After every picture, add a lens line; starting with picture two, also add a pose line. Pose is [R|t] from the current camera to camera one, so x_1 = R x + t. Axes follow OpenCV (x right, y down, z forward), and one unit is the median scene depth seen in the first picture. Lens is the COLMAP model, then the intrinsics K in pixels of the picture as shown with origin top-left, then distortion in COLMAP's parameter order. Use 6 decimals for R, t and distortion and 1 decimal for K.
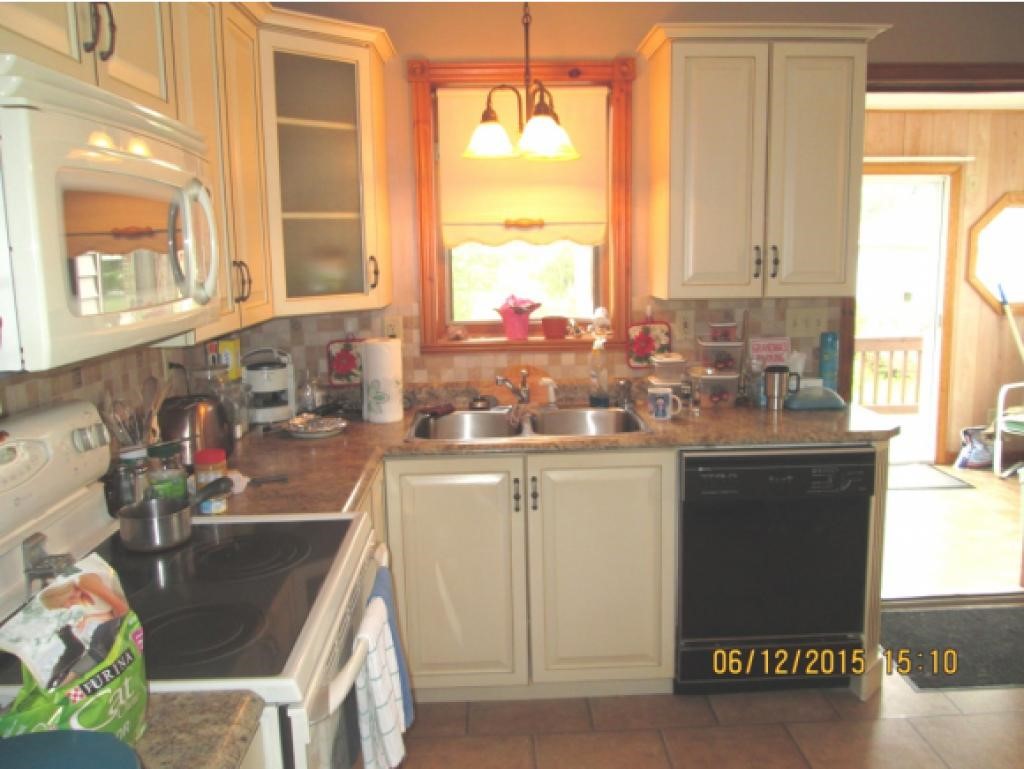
lens RADIAL K [[842.0, 0, 516.3], [0, 842.0, 383.7], [0, 0, 1]] dist [-0.022413, -0.005940]
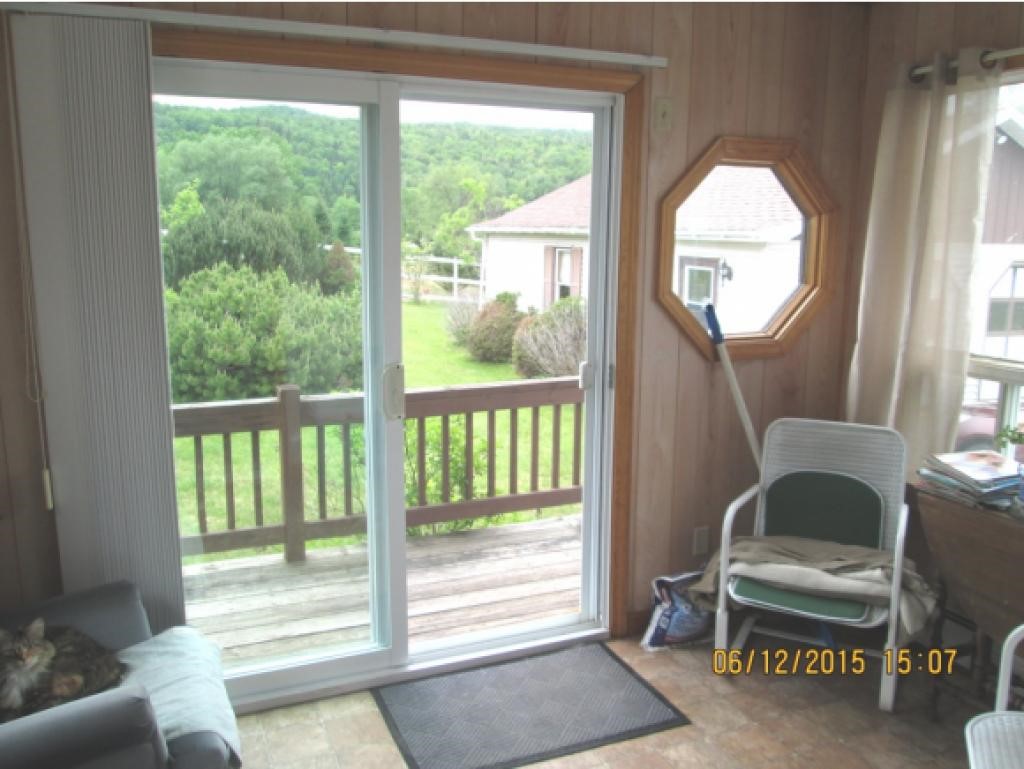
lens RADIAL K [[842.0, 0, 510.1], [0, 842.0, 385.4], [0, 0, 1]] dist [-0.022413, -0.005940]
pose [[0.932180, -0.033765, 0.360417, 0.254797], [0.030913, 0.999429, 0.013676, -0.078097], [-0.360673, -0.001607, 0.932691, 0.527982]]
